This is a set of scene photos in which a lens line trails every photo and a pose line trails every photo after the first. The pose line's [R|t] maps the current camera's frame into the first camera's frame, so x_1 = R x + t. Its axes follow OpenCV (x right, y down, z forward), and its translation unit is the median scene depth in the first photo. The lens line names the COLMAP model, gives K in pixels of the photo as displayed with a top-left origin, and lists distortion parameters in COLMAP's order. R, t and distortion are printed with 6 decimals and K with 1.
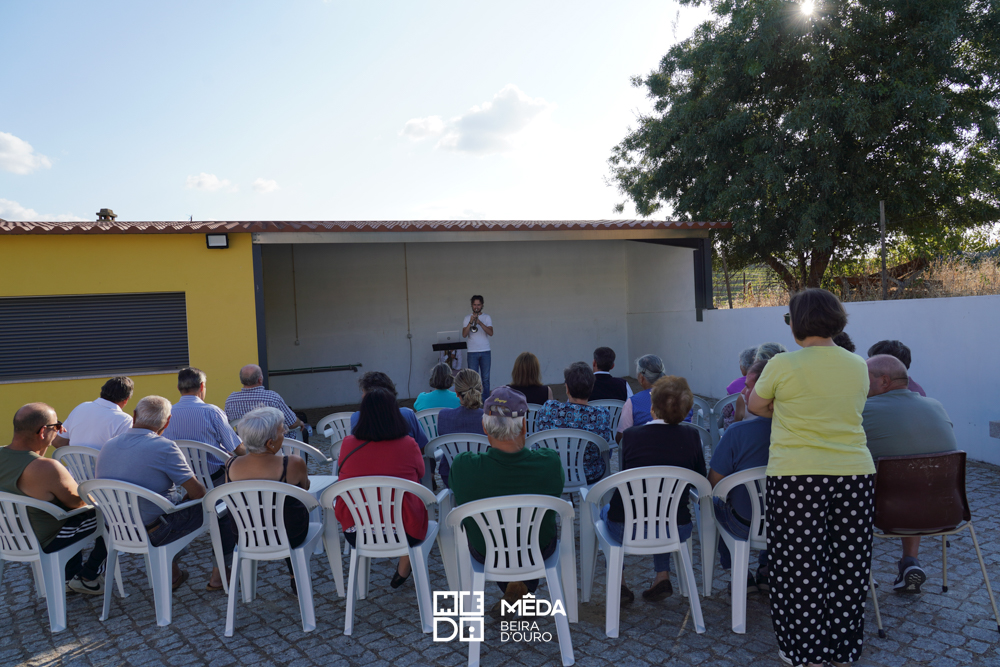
lens RADIAL K [[688.7, 0, 497.4], [0, 688.7, 346.9], [0, 0, 1]] dist [-0.077191, 0.090285]
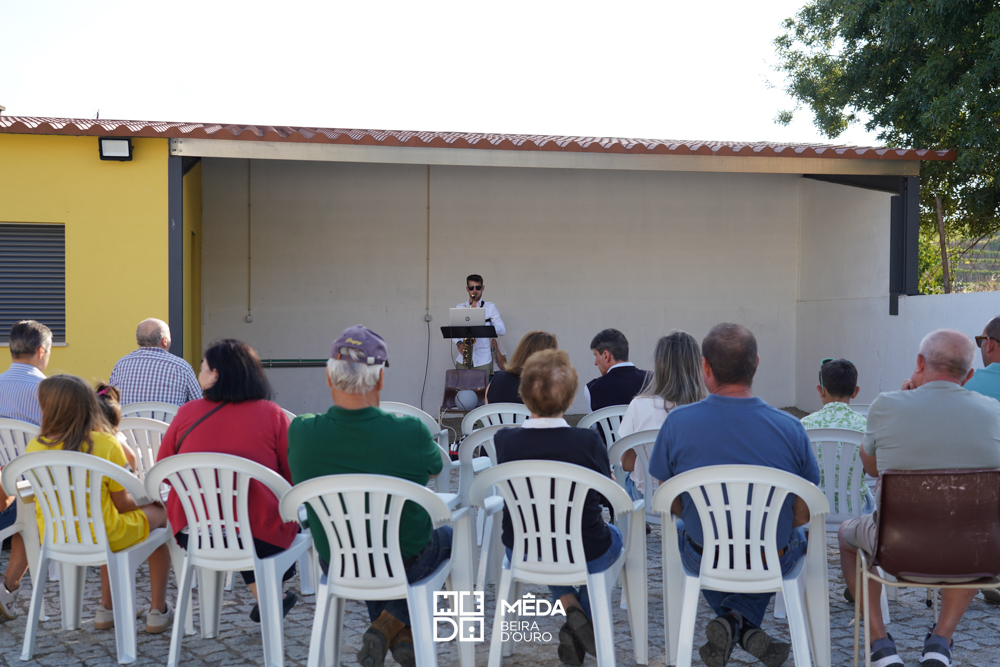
lens RADIAL K [[1204.3, 0, 500.0], [0, 1204.3, 333.5], [0, 0, 1]] dist [0.012413, -0.058619]
pose [[0.991706, 0.054449, -0.116423, 0.087493], [-0.056840, 0.998233, -0.017317, 0.018323], [0.115274, 0.023791, 0.993049, -0.090313]]
